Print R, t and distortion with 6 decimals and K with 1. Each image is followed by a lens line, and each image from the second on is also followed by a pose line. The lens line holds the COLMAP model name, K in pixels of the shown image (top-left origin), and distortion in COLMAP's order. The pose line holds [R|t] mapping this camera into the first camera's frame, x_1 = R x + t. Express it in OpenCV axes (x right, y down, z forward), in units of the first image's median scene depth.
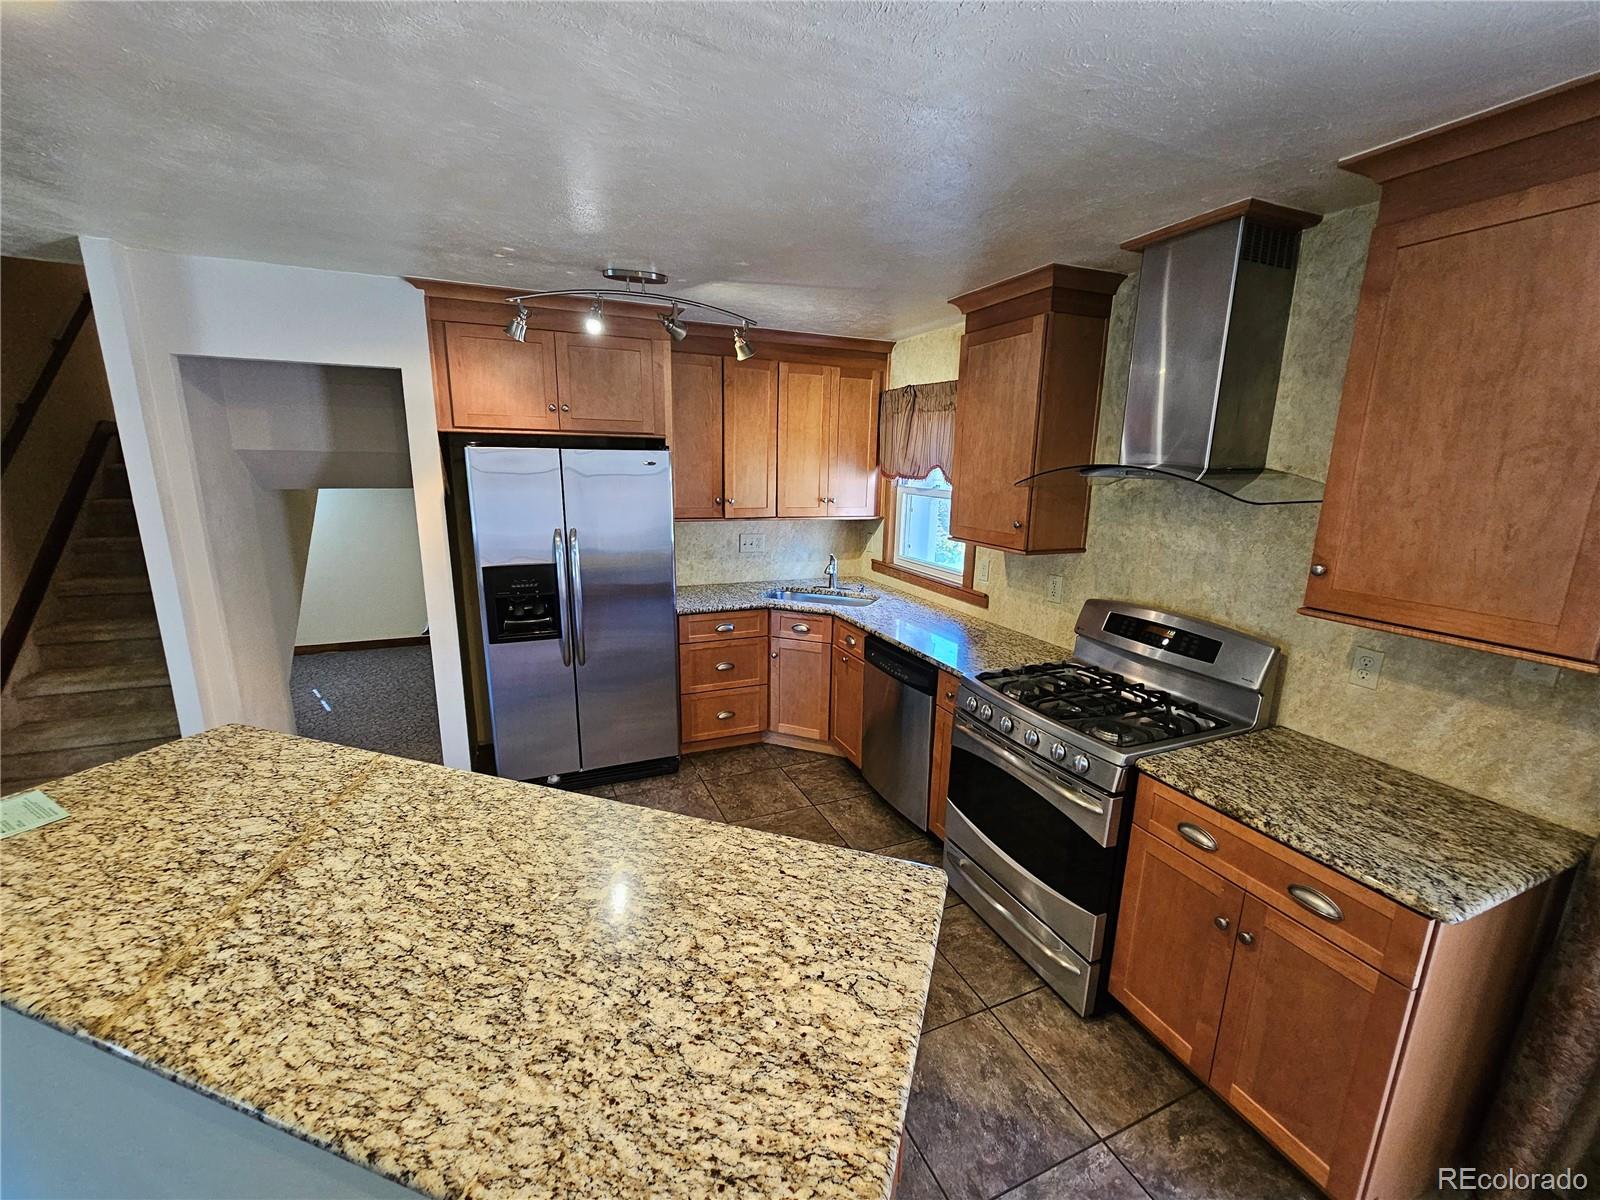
lens RADIAL K [[658.0, 0, 809.0], [0, 658.0, 603.1], [0, 0, 1]] dist [-0.004276, 0.002464]
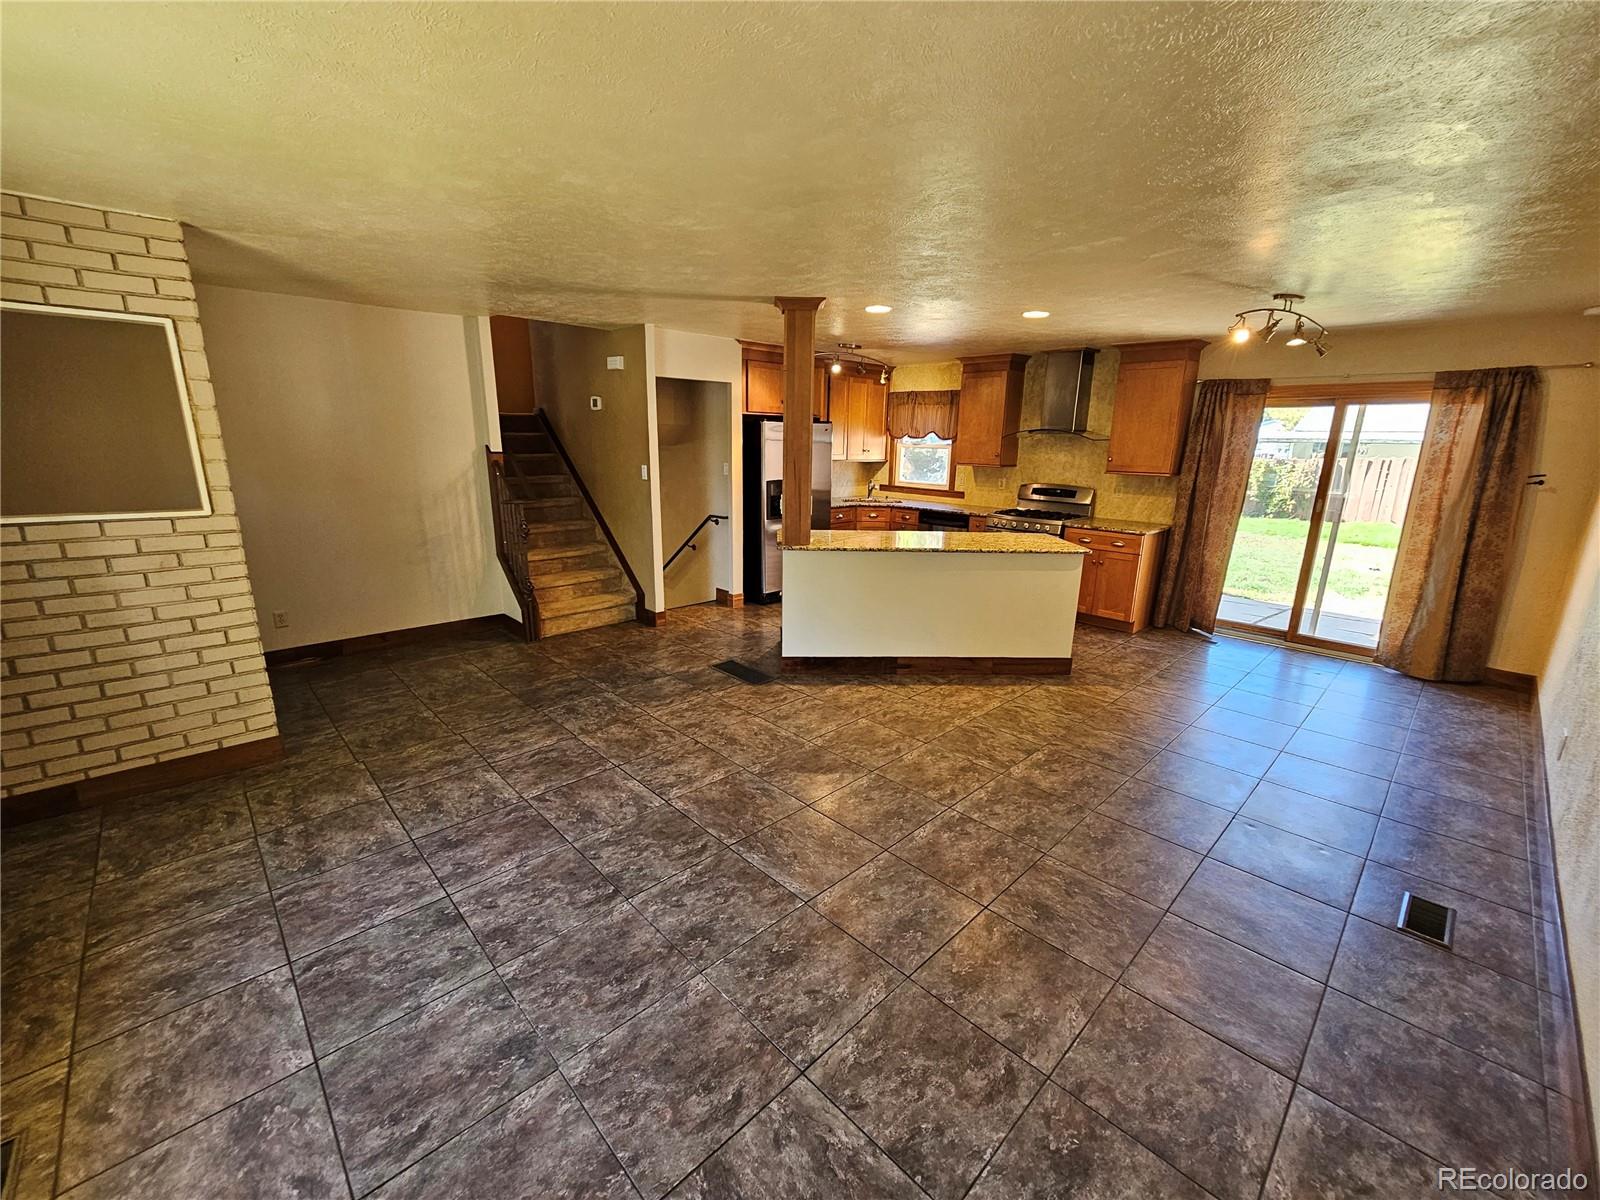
lens RADIAL K [[658.0, 0, 808.5], [0, 658.0, 602.8], [0, 0, 1]] dist [-0.004276, 0.002464]
pose [[0.937098, -0.089676, 0.337350, -1.079792], [0.076859, 0.995727, 0.051190, 0.223756], [-0.340499, -0.022042, 0.939987, -0.959555]]
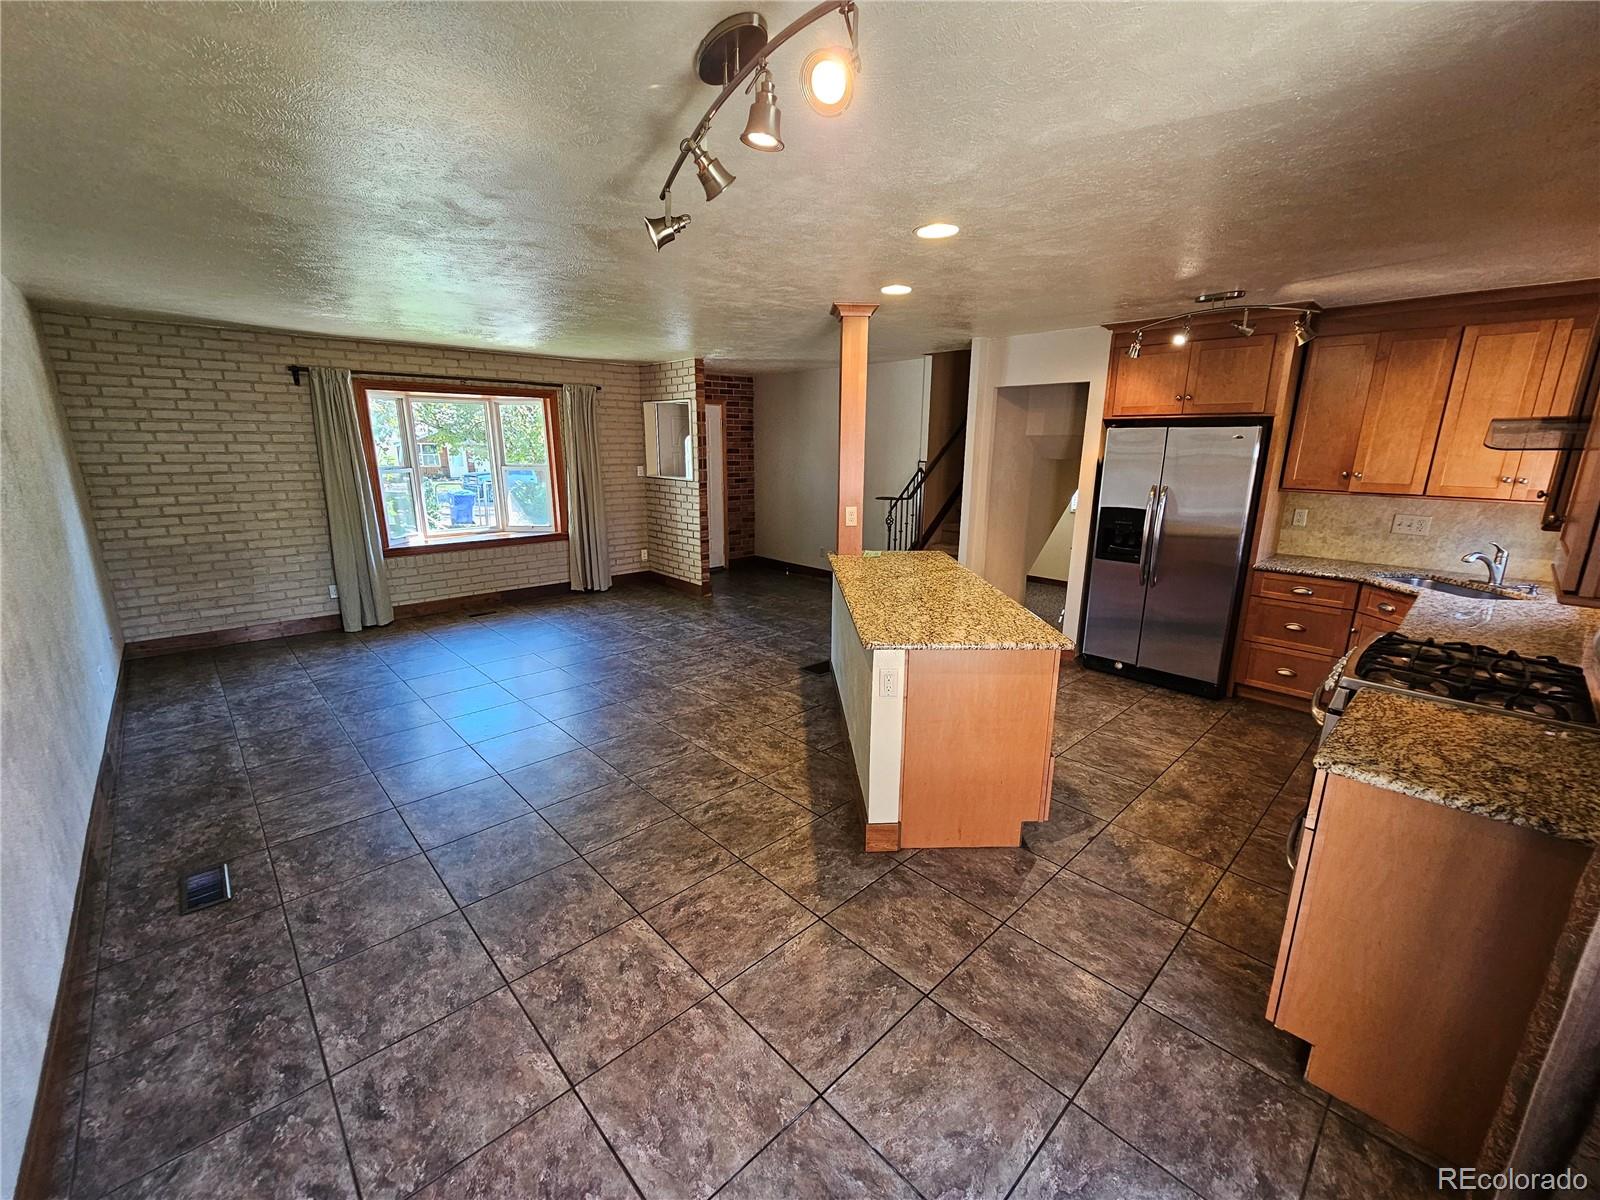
lens RADIAL K [[658.0, 0, 805.6], [0, 658.0, 605.2], [0, 0, 1]] dist [-0.004276, 0.002464]
pose [[0.338482, 0.209028, -0.917462, 0.716356], [-0.202945, 0.968285, 0.145735, 0.082571], [0.918827, 0.136866, 0.370168, -0.172451]]
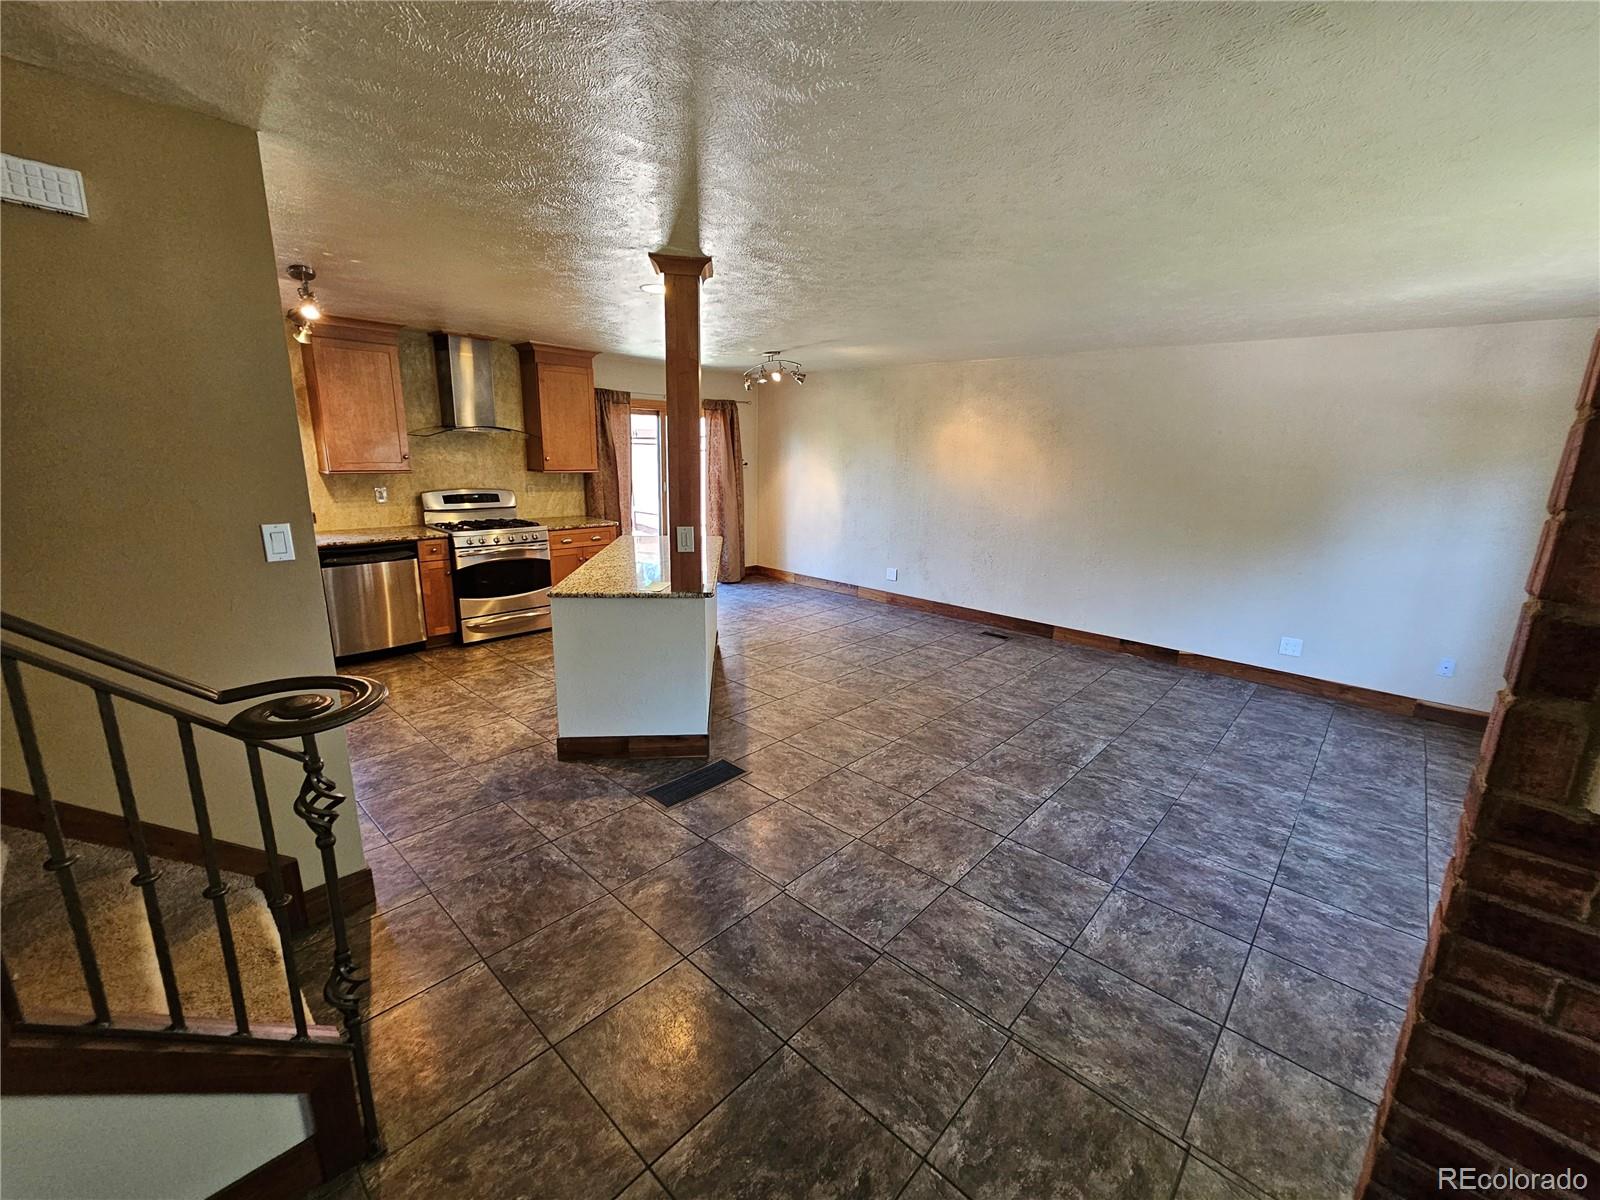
lens RADIAL K [[658.0, 0, 806.4], [0, 658.0, 603.7], [0, 0, 1]] dist [-0.004276, 0.002464]
pose [[-0.401176, -0.243344, 0.883086, -1.667741], [0.161401, 0.930204, 0.329650, -0.144374], [-0.901669, 0.274779, -0.333900, 0.631089]]
